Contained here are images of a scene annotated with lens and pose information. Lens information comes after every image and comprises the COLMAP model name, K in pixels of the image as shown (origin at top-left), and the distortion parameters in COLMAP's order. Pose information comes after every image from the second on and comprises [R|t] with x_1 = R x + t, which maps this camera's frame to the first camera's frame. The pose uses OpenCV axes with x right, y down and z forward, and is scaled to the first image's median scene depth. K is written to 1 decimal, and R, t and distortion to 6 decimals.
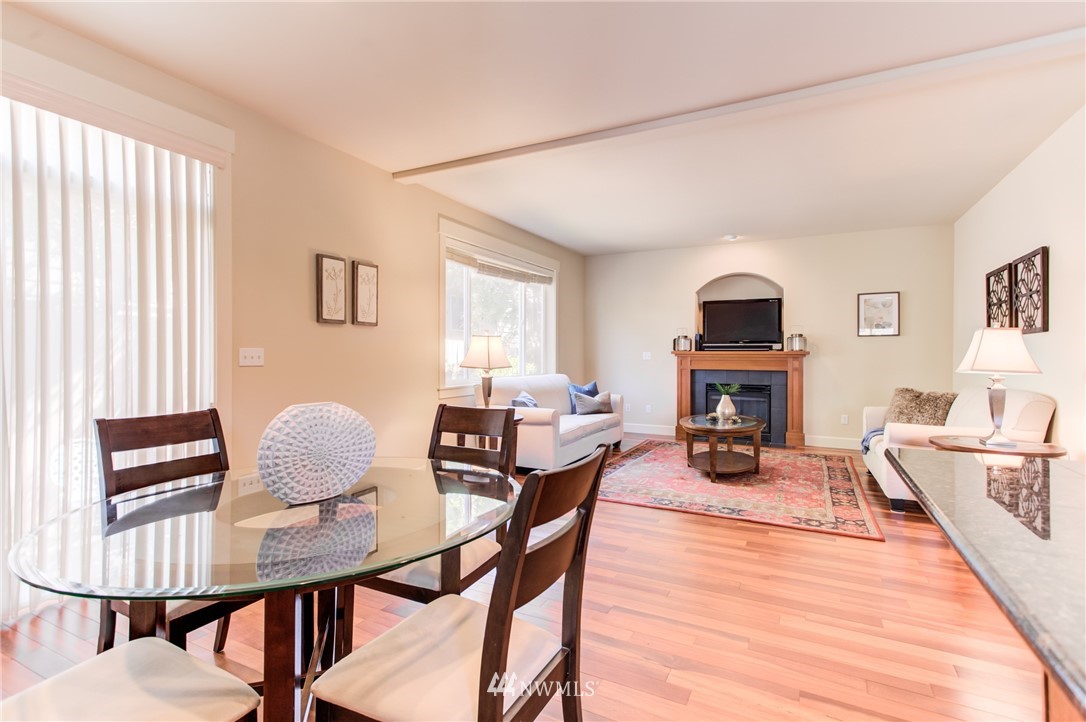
lens RADIAL K [[512.2, 0, 547.6], [0, 512.2, 356.6], [0, 0, 1]] dist [0.011551, 0.000420]
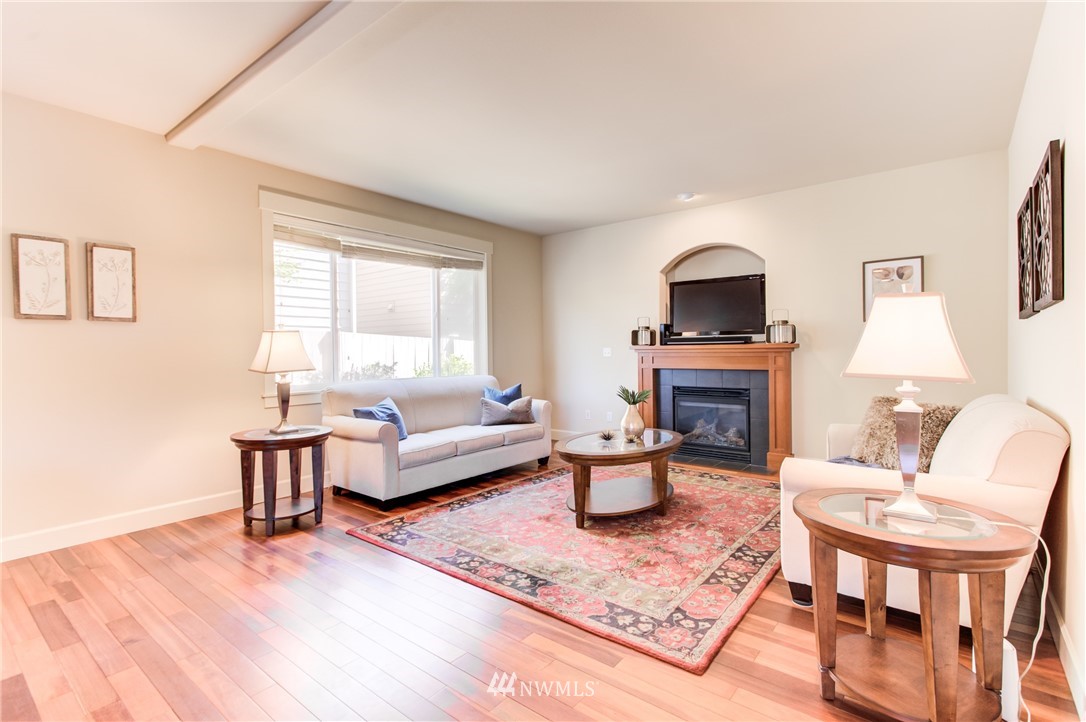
lens RADIAL K [[512.2, 0, 540.3], [0, 512.2, 356.5], [0, 0, 1]] dist [0.011551, 0.000420]
pose [[0.980246, -0.012024, -0.197415, 0.298074], [0.013244, 0.999900, 0.004861, 0.000236], [0.197336, -0.007379, 0.980308, 0.204001]]
